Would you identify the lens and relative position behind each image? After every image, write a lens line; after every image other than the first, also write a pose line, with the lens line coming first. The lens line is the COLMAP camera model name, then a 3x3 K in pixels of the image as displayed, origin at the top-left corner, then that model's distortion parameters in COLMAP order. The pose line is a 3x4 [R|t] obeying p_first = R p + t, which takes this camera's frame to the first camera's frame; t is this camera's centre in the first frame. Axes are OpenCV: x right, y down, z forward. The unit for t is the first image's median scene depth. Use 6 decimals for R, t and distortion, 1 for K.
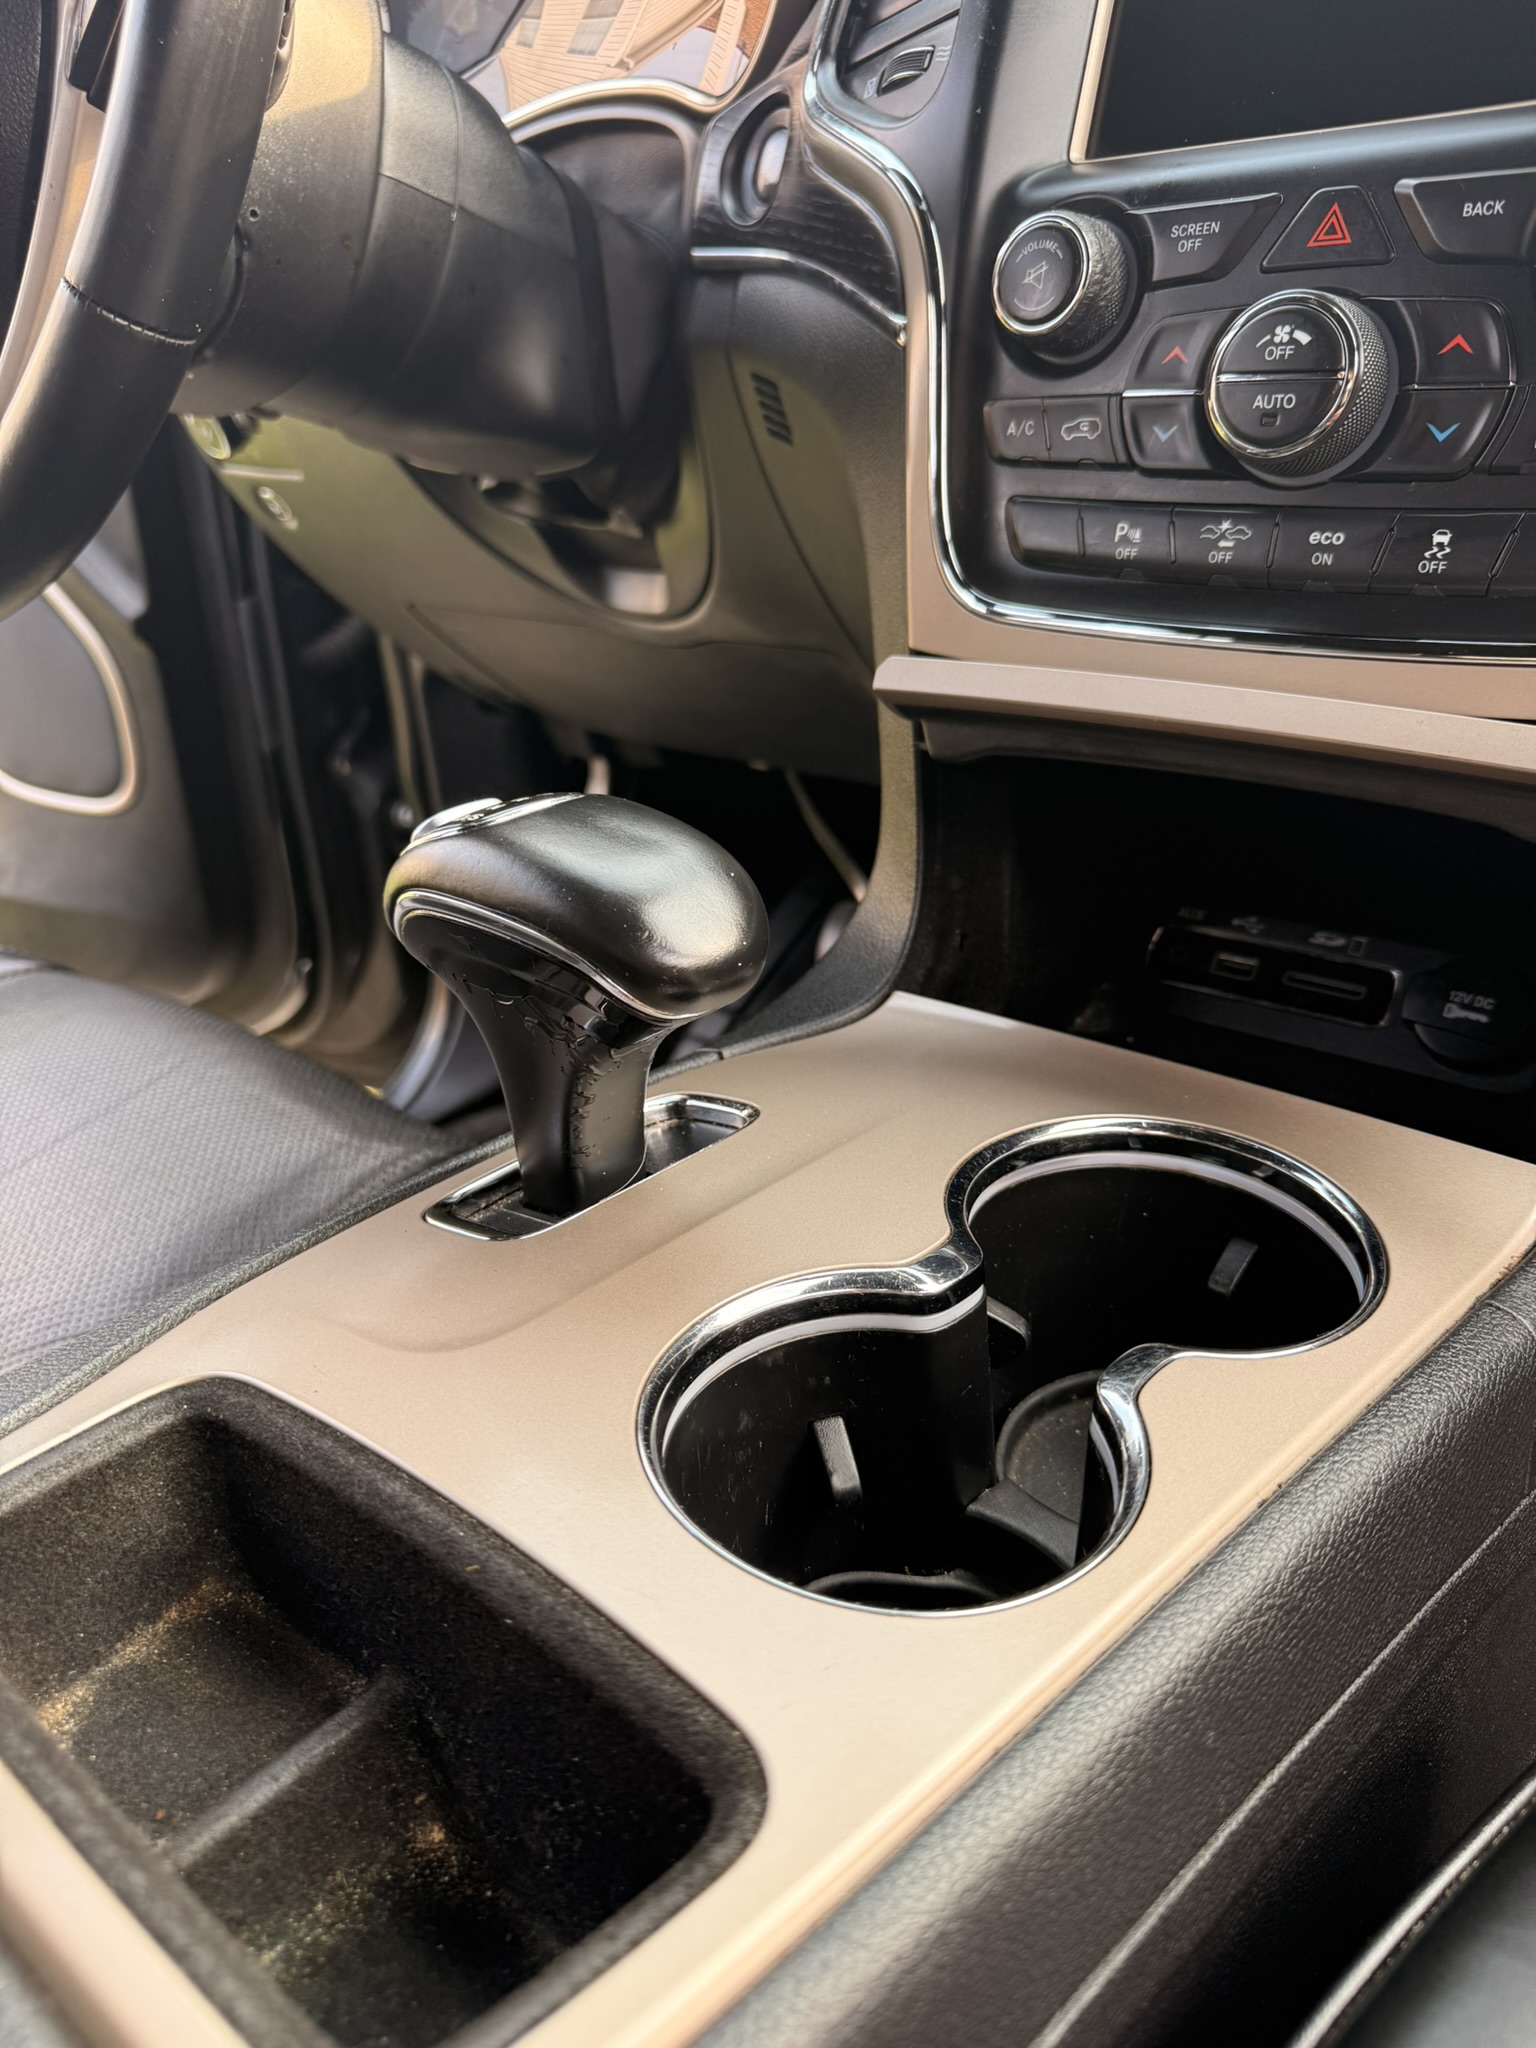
lens RADIAL K [[1420.5, 0, 768.0], [0, 1420.5, 1024.0], [0, 0, 1]] dist [0.001141, 0.001770]
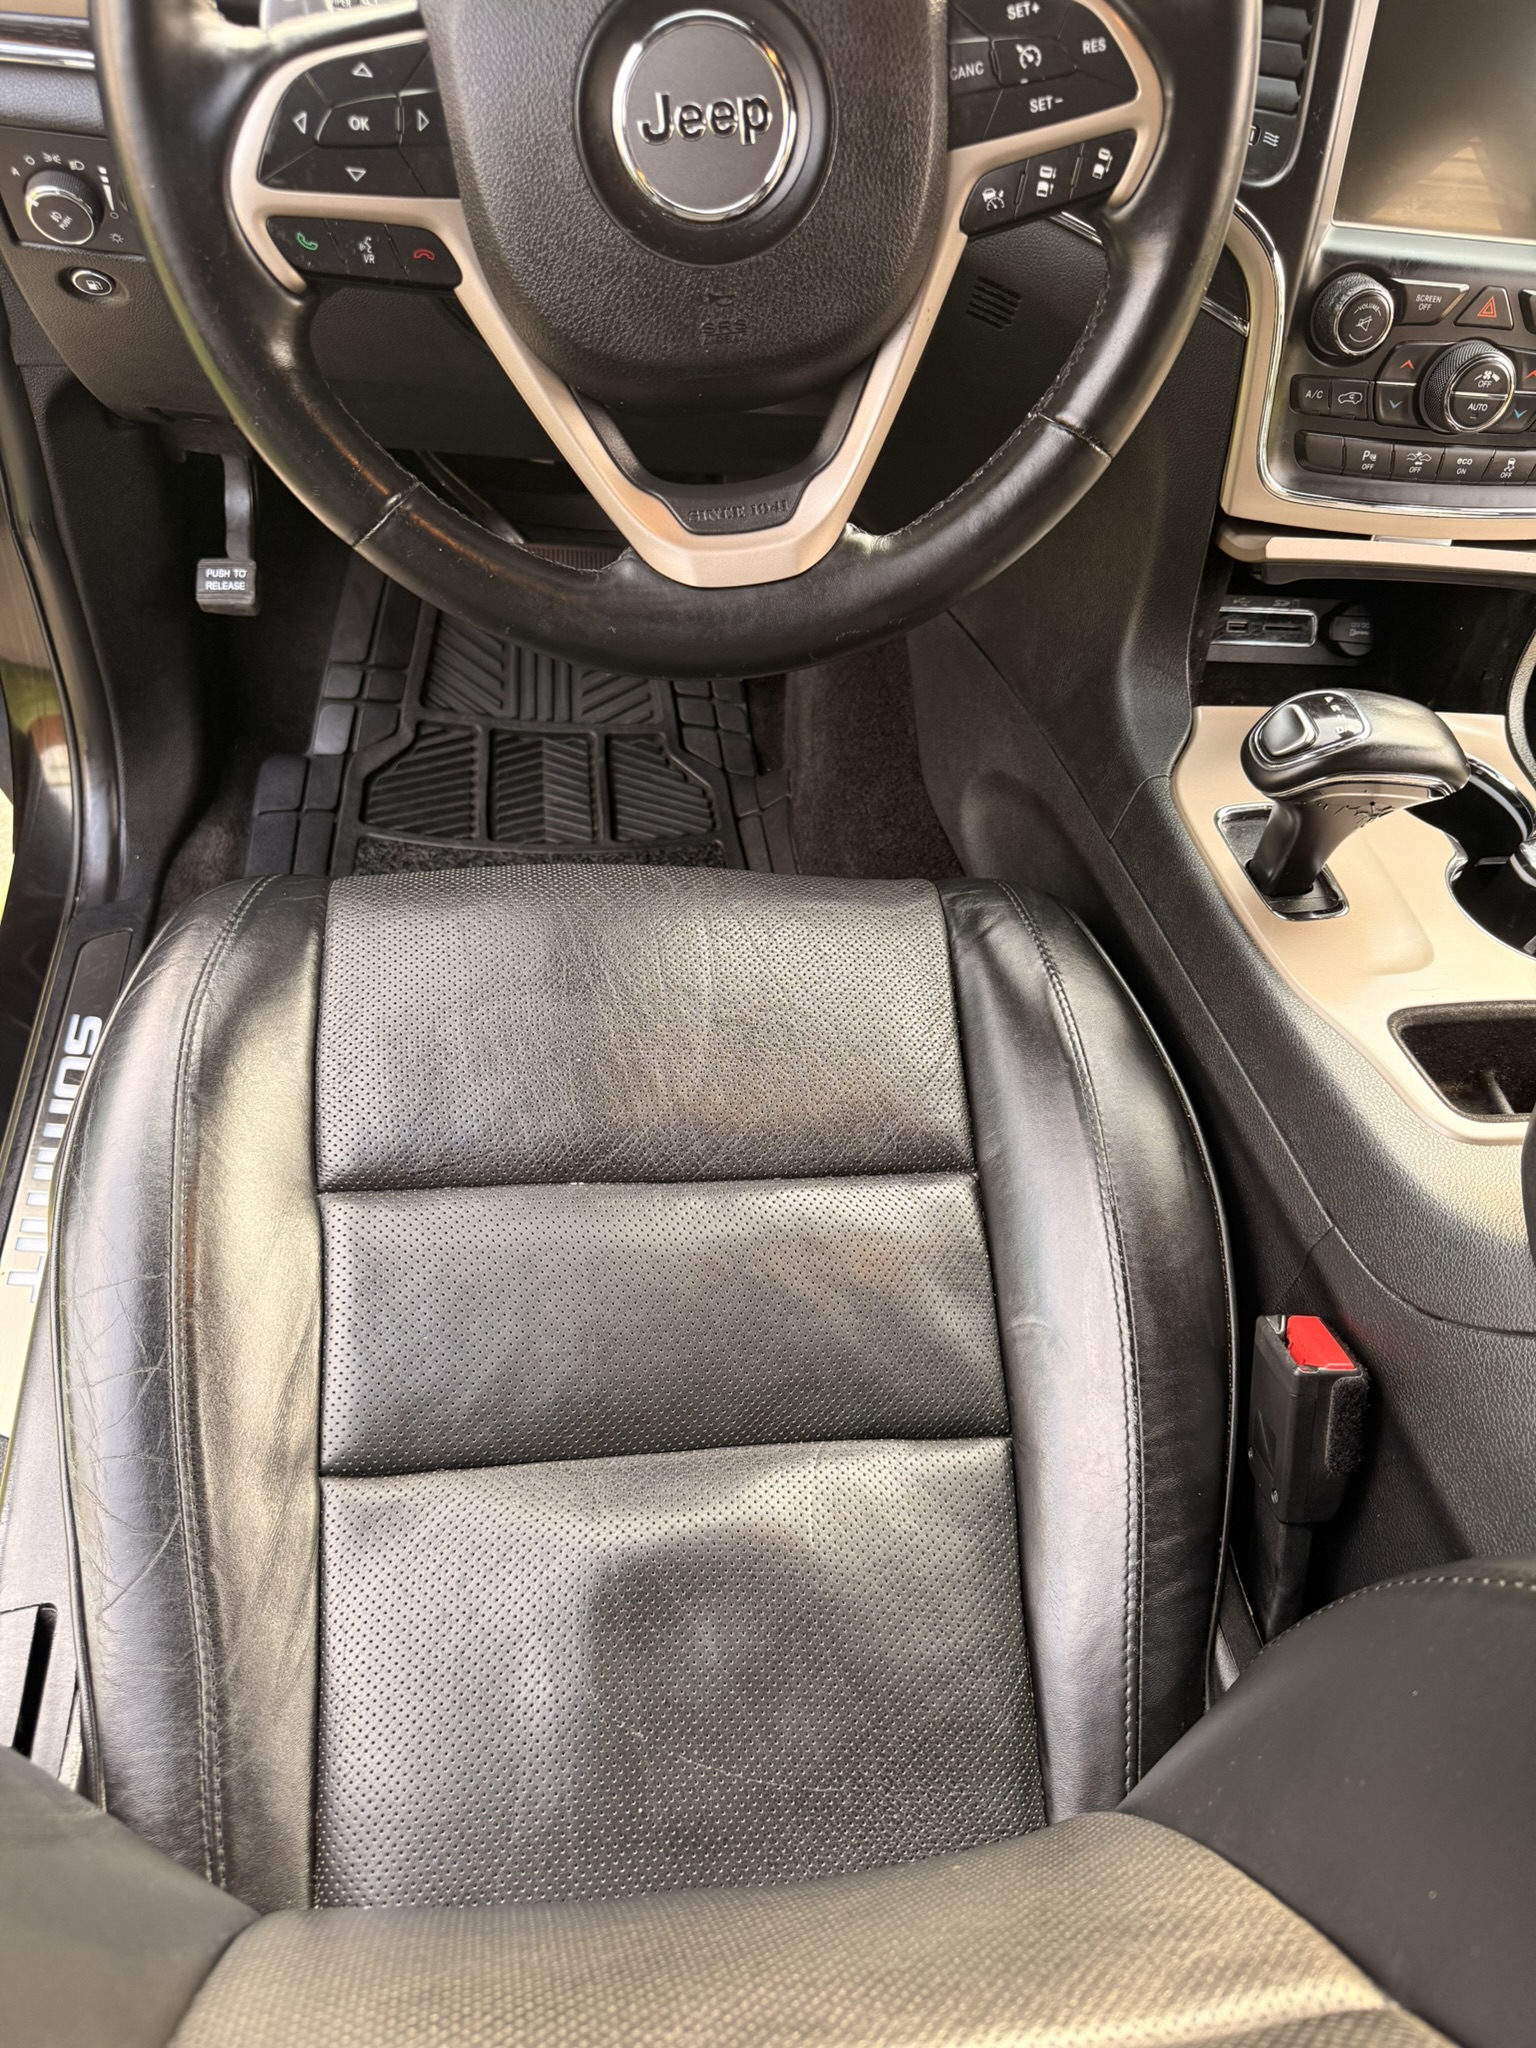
lens RADIAL K [[1420.5, 0, 768.0], [0, 1420.5, 1024.0], [0, 0, 1]] dist [0.001141, 0.001770]
pose [[0.703970, -0.437464, 0.559510, -1.731280], [0.168130, 0.868042, 0.467157, -0.714225], [-0.690042, -0.234794, 0.684627, 0.066160]]
